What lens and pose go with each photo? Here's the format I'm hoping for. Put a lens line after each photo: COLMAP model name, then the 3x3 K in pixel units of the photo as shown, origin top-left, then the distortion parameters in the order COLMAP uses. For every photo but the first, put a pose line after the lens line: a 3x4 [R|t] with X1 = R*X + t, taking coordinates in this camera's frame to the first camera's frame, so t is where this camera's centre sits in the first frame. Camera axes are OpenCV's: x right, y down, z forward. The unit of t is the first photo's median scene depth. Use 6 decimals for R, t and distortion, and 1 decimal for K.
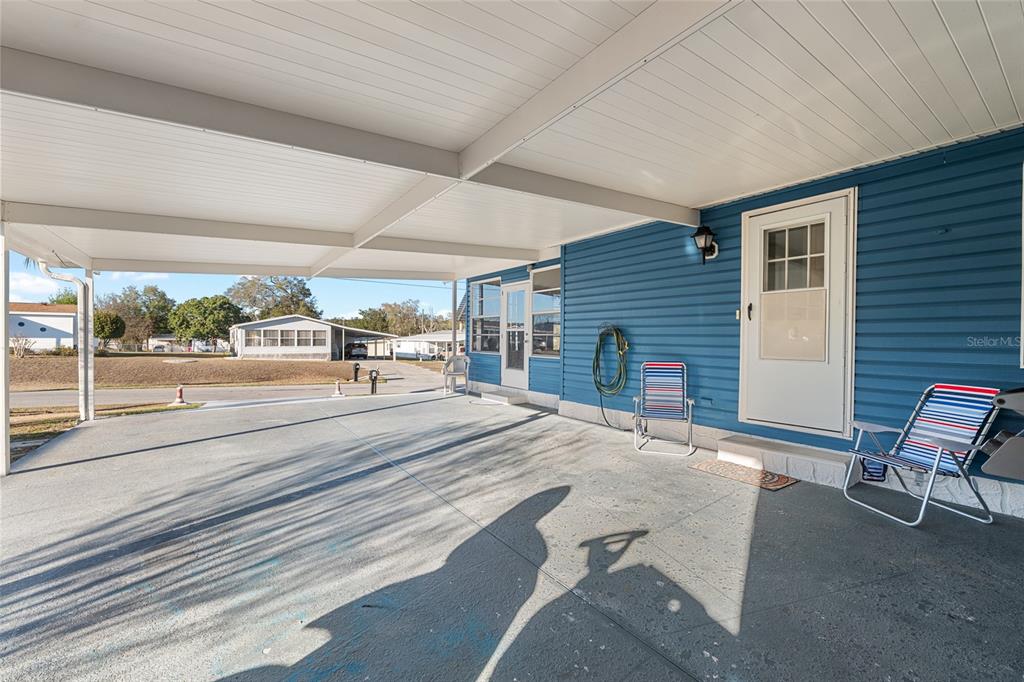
lens RADIAL K [[418.5, 0, 509.5], [0, 418.5, 340.5], [0, 0, 1]] dist [-0.013242, 0.001413]
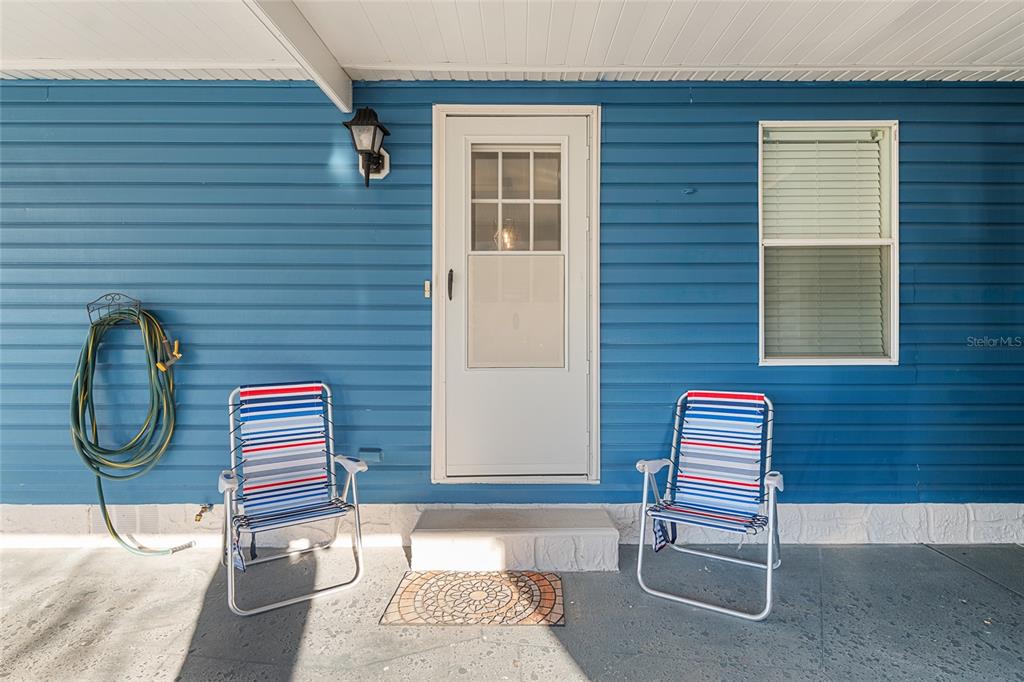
lens RADIAL K [[506.3, 0, 502.3], [0, 506.3, 334.5], [0, 0, 1]] dist [0.000794, -0.000110]
pose [[0.574102, -0.006162, 0.818761, 0.042062], [0.009659, 0.999953, 0.000753, -0.001292], [-0.818727, 0.007476, 0.574134, 0.388738]]
